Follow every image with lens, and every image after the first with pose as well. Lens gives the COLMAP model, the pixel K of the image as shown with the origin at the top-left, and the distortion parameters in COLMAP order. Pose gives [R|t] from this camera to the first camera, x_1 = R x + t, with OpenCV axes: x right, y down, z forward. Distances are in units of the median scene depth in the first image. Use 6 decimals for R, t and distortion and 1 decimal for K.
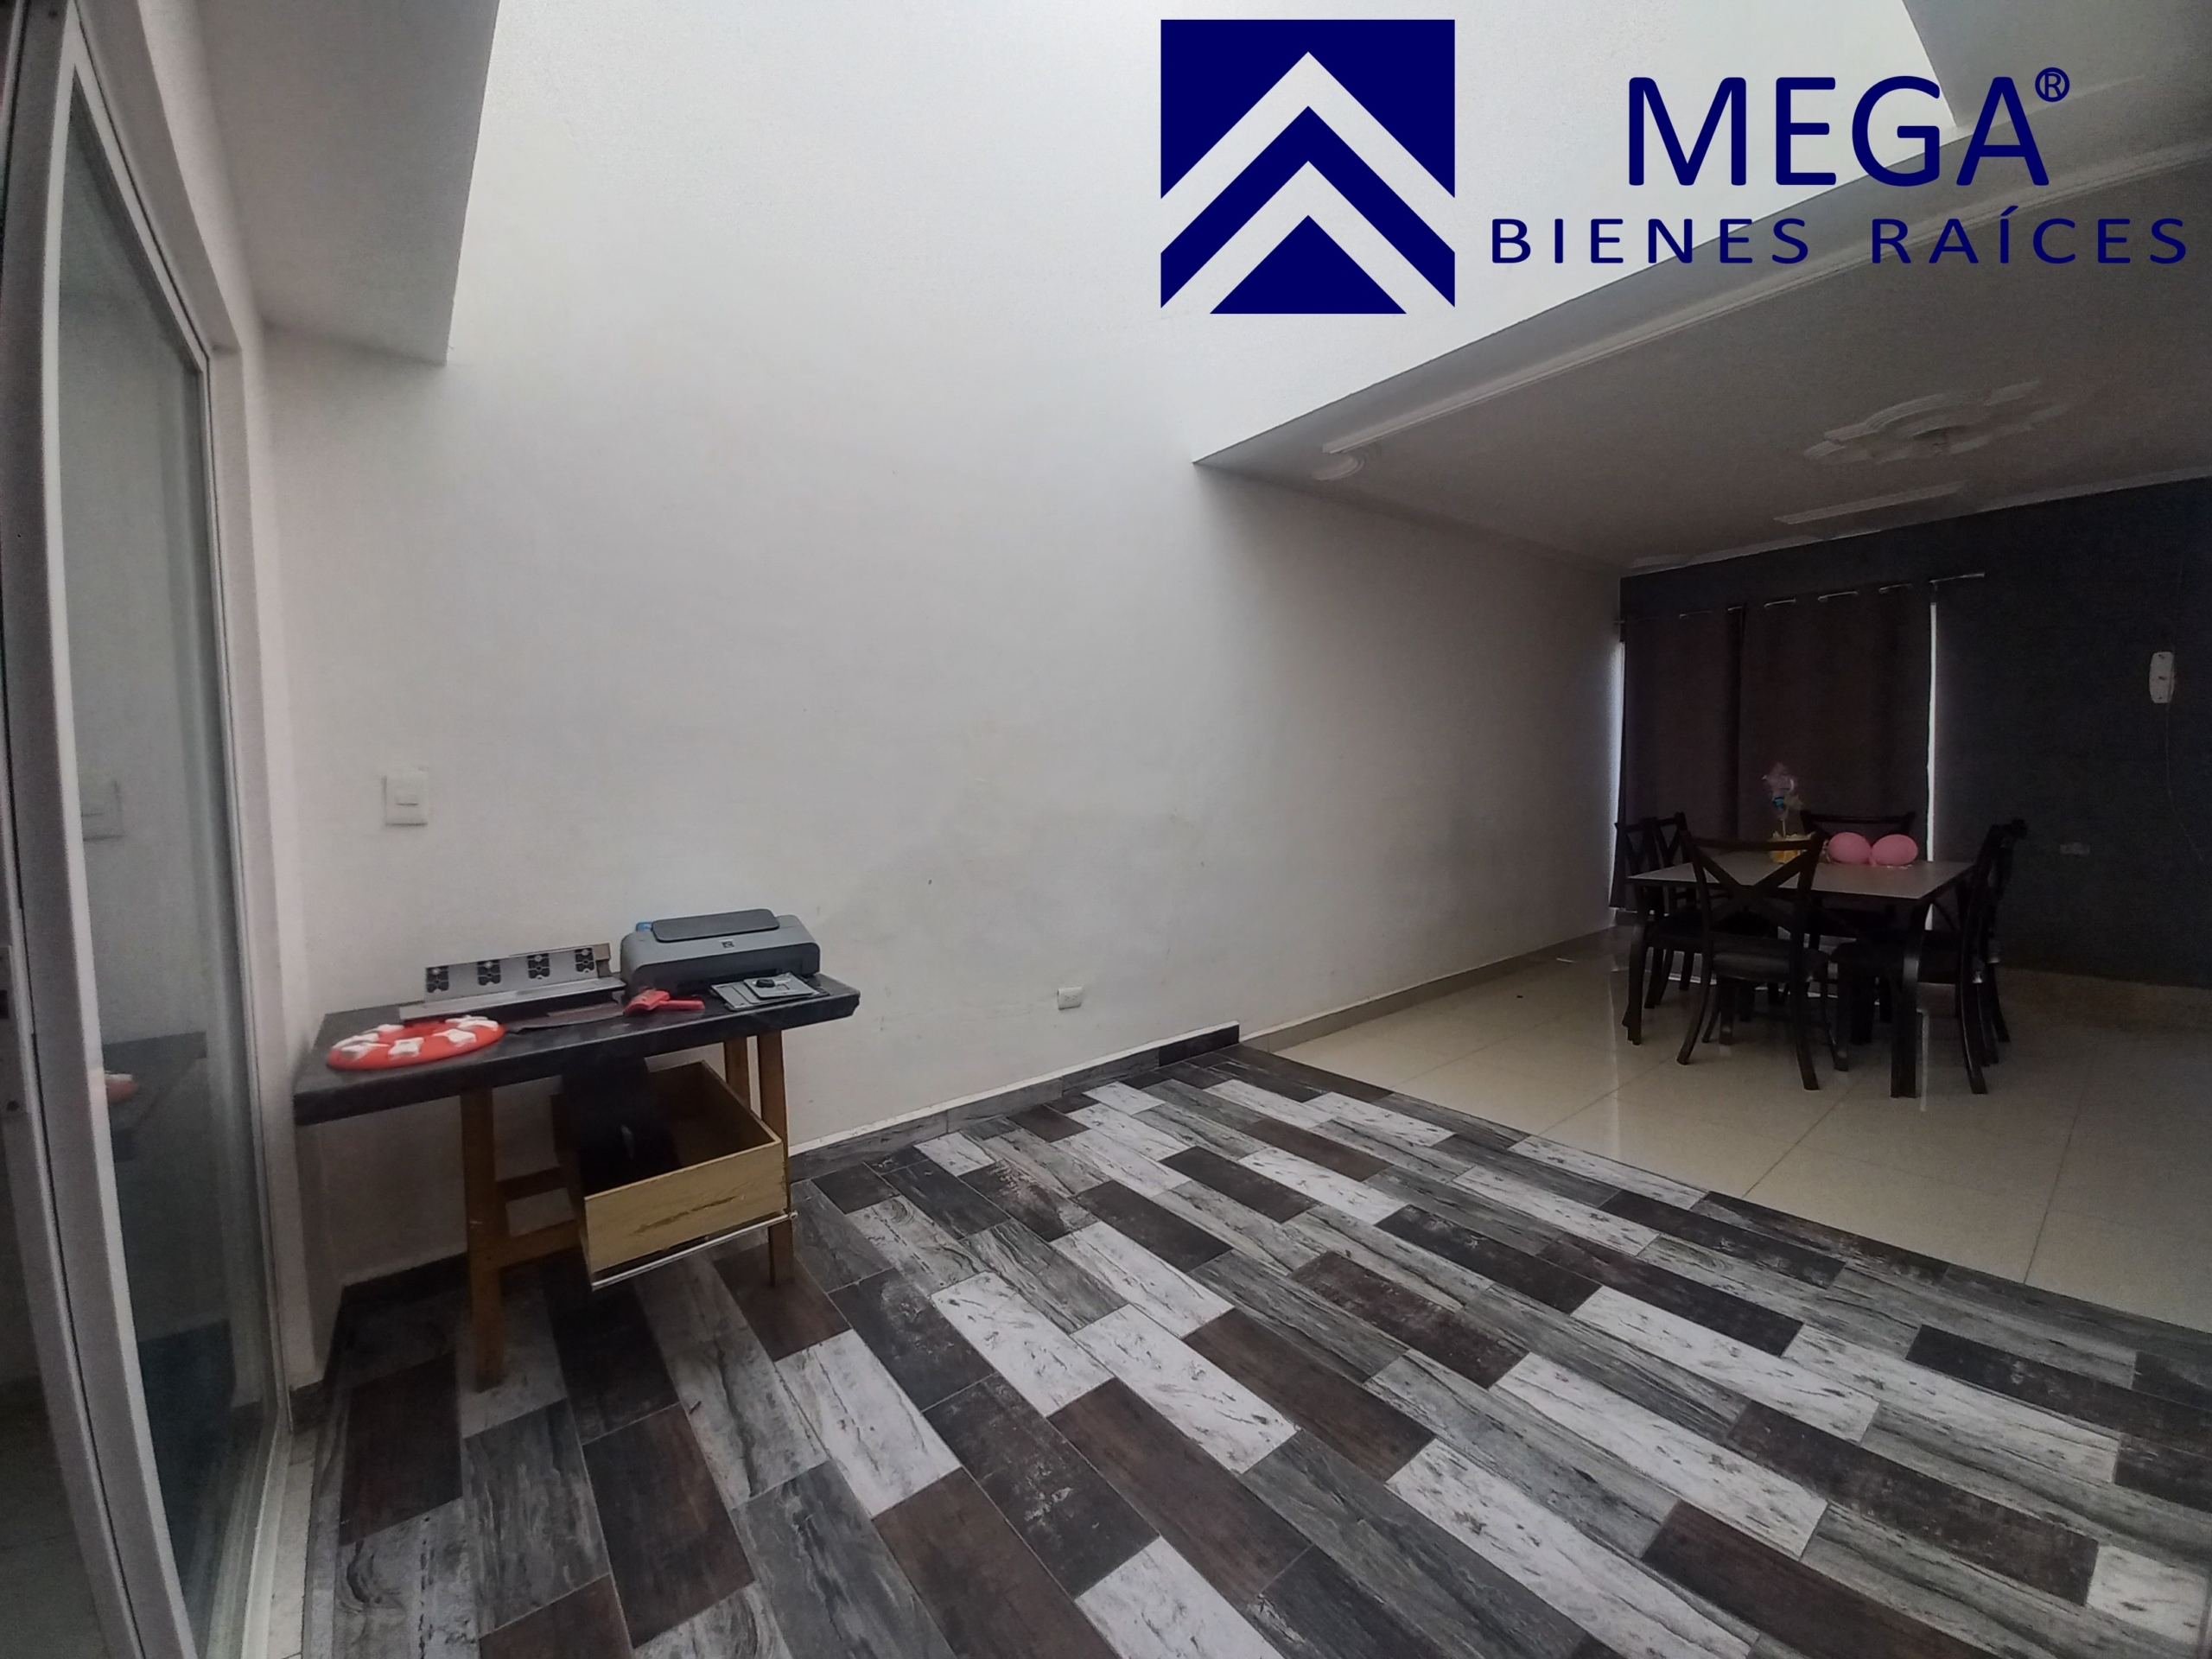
lens RADIAL K [[887.7, 0, 1091.6], [0, 887.7, 816.4], [0, 0, 1]] dist [0.000248, 0.000021]
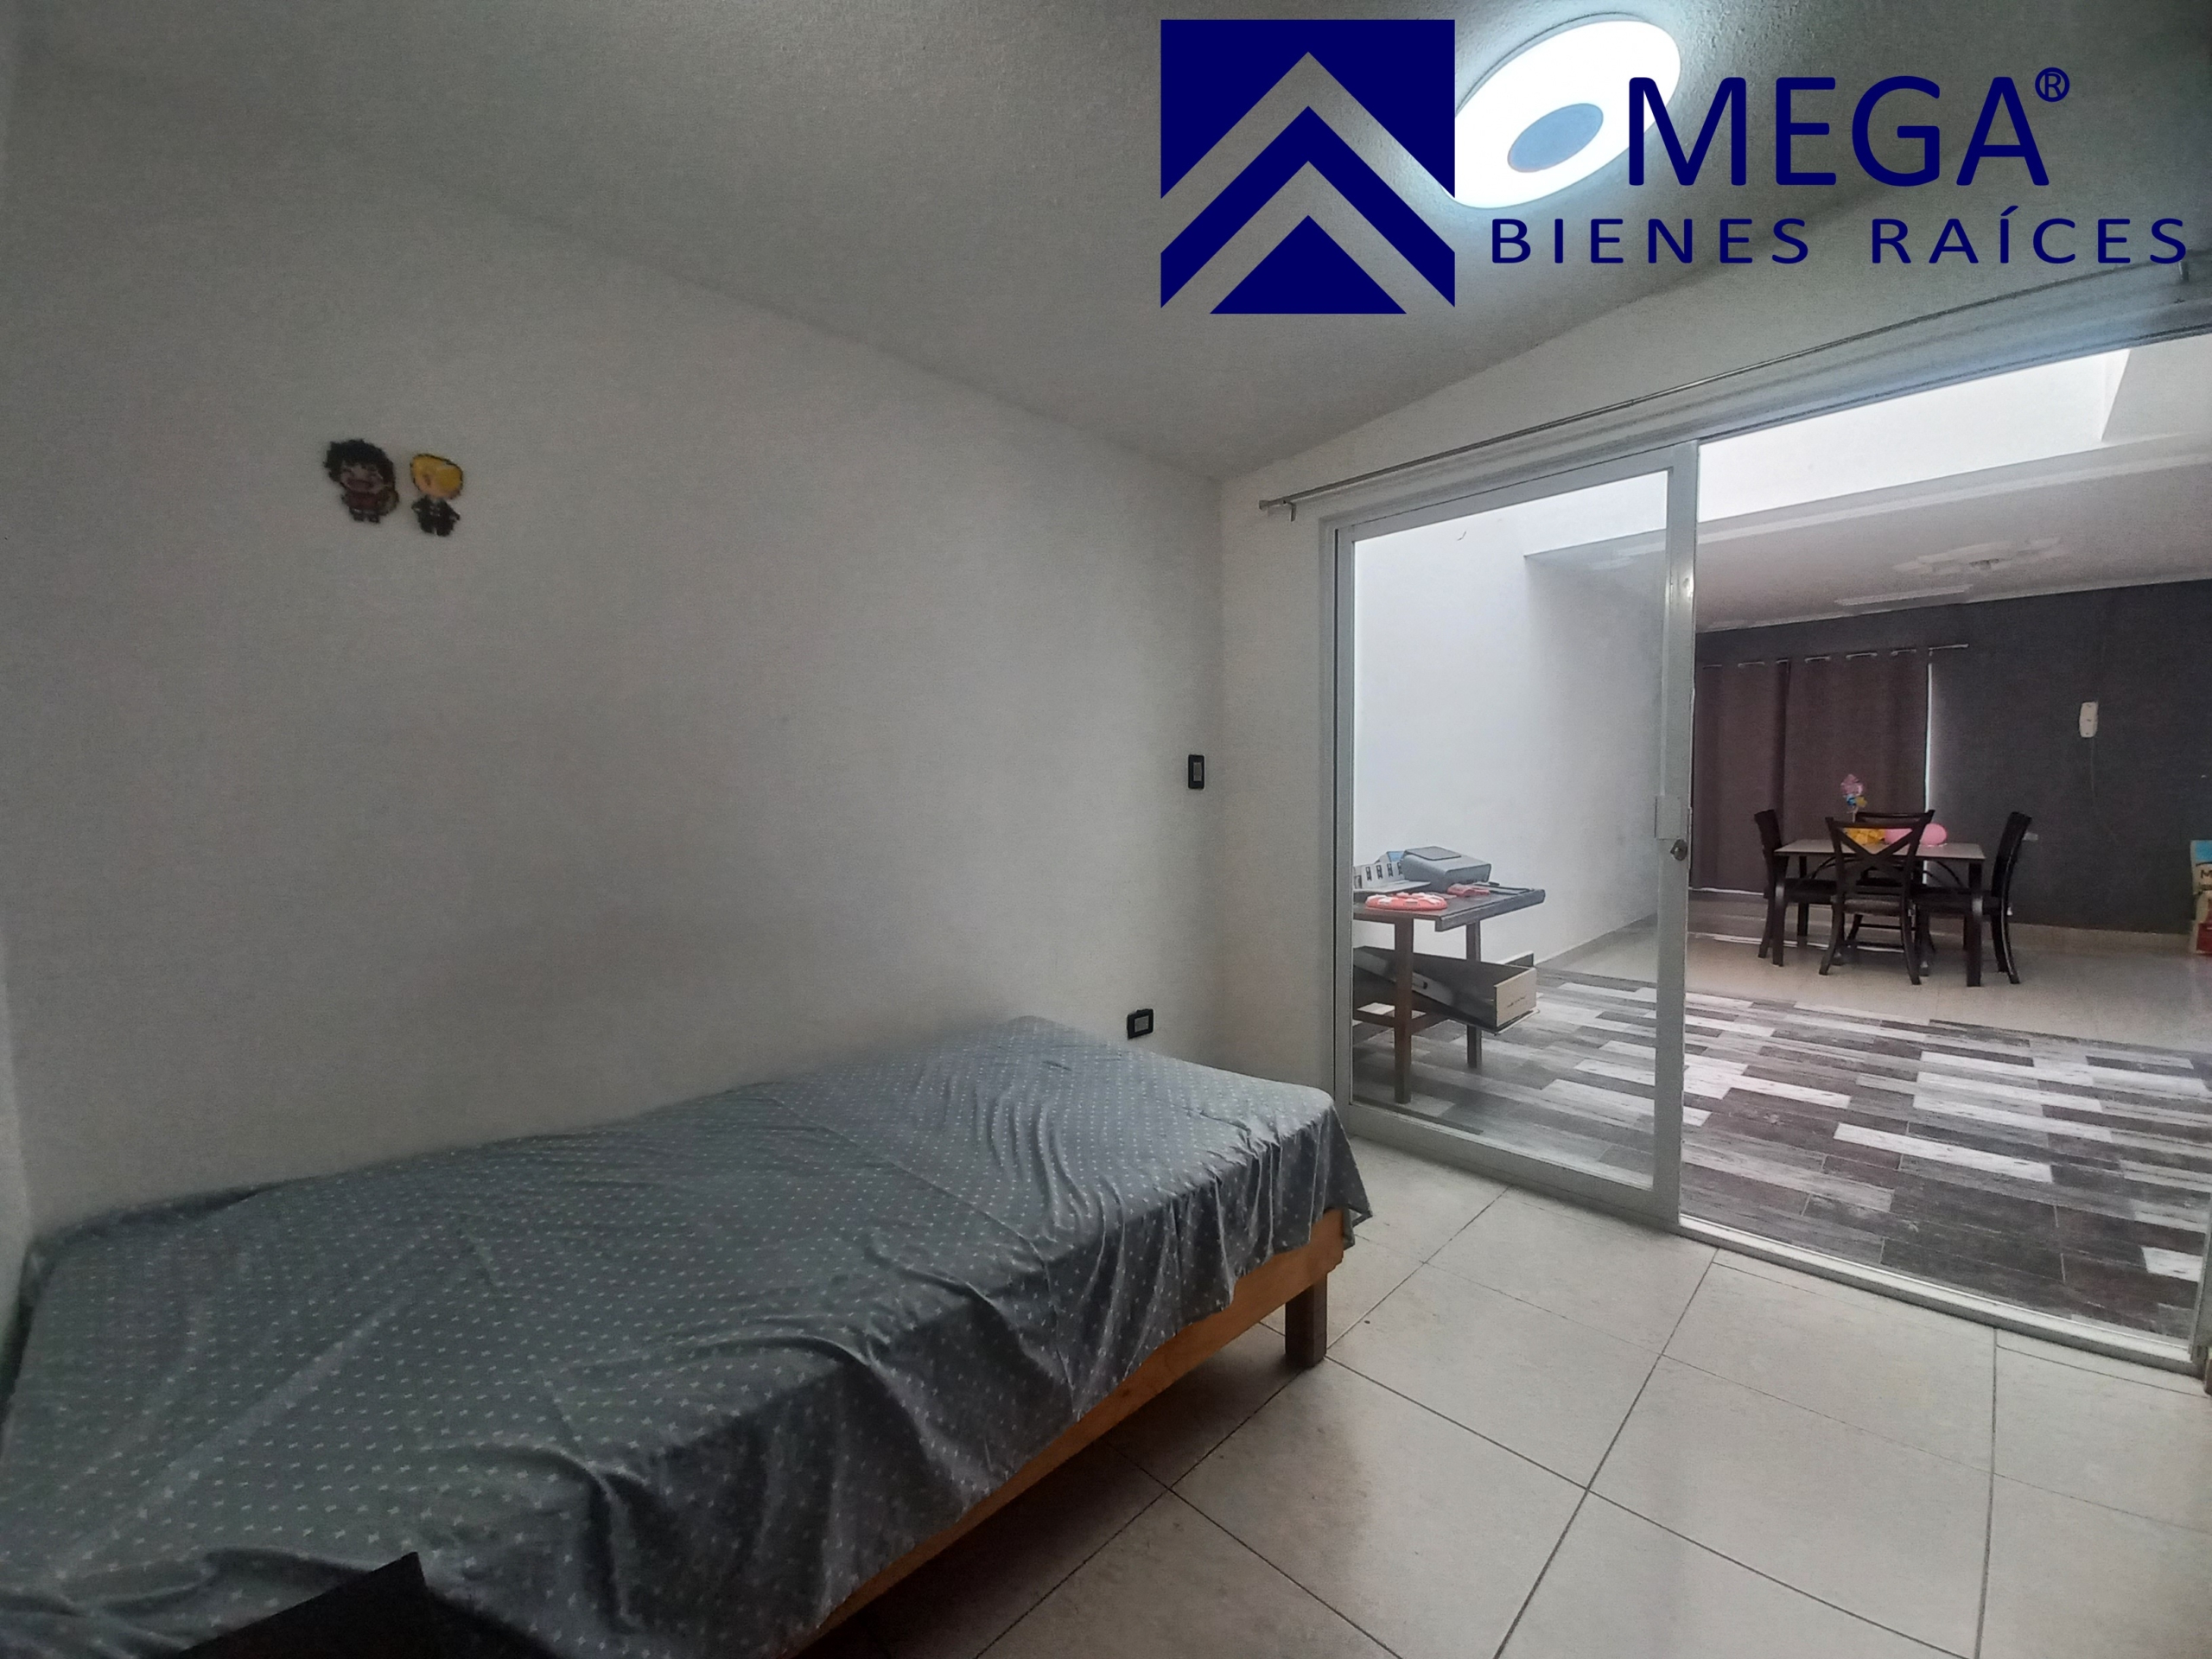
lens RADIAL K [[887.7, 0, 1090.4], [0, 887.7, 834.1], [0, 0, 1]] dist [0.000248, 0.000021]
pose [[0.993547, 0.005633, 0.113280, -0.765356], [-0.005481, 0.999984, -0.001652, 0.057238], [-0.113287, 0.001021, 0.993562, -0.349109]]
